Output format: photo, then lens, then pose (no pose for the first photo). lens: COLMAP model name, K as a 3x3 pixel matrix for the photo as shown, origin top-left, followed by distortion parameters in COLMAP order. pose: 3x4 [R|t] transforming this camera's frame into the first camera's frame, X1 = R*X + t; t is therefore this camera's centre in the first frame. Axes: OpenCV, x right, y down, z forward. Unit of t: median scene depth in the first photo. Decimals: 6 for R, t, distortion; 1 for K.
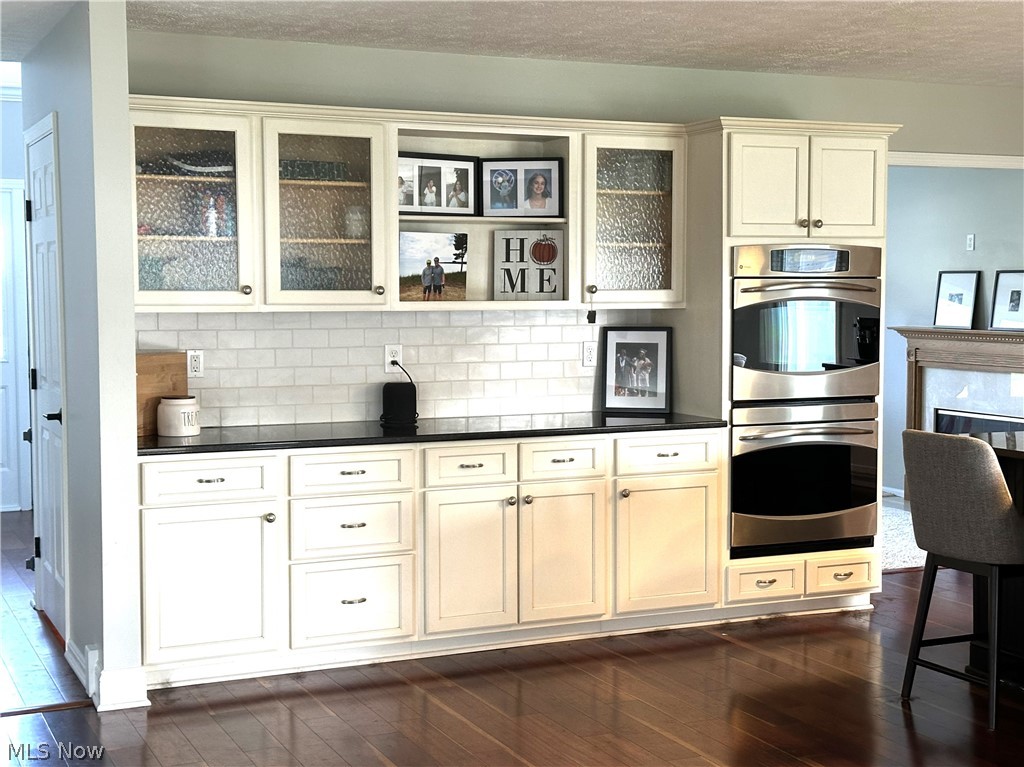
lens RADIAL K [[1487.4, 0, 512.0], [0, 1487.4, 383.5], [0, 0, 1]] dist [0.149396, -0.014425]
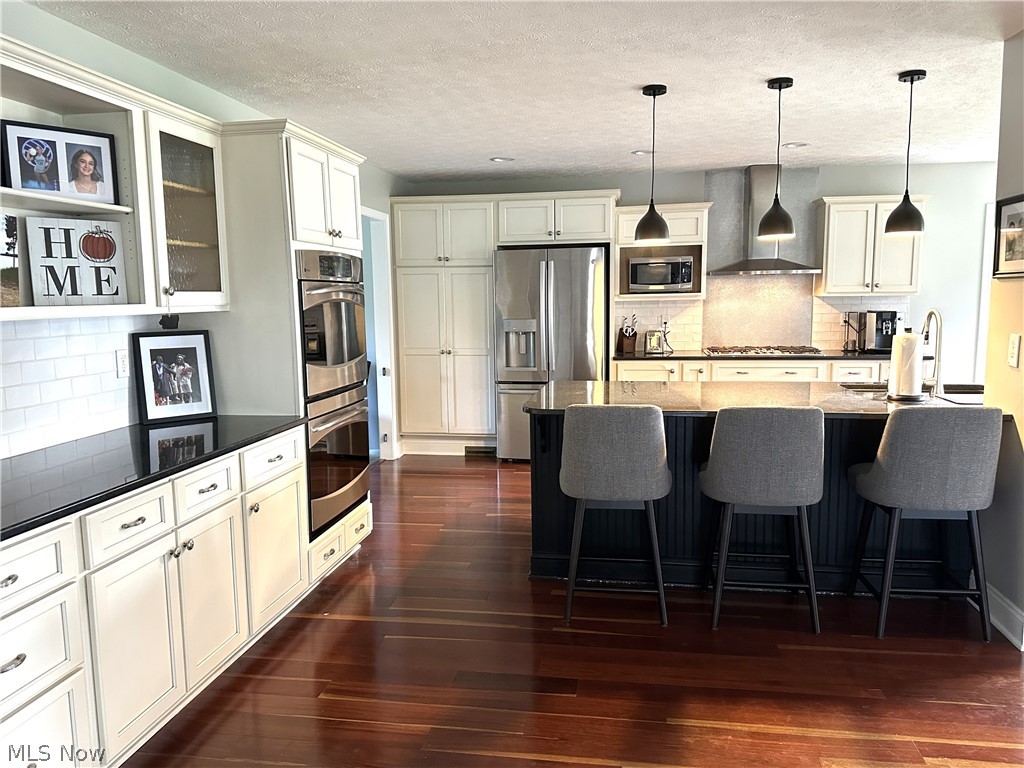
lens RADIAL K [[763.8, 0, 512.0], [0, 763.8, 384.0], [0, 0, 1]] dist [0.084230, -0.101507]
pose [[0.565892, -0.102577, 0.818074, -0.212028], [0.066865, 0.994672, 0.078467, -0.030159], [-0.821764, 0.010297, 0.569735, 0.560011]]
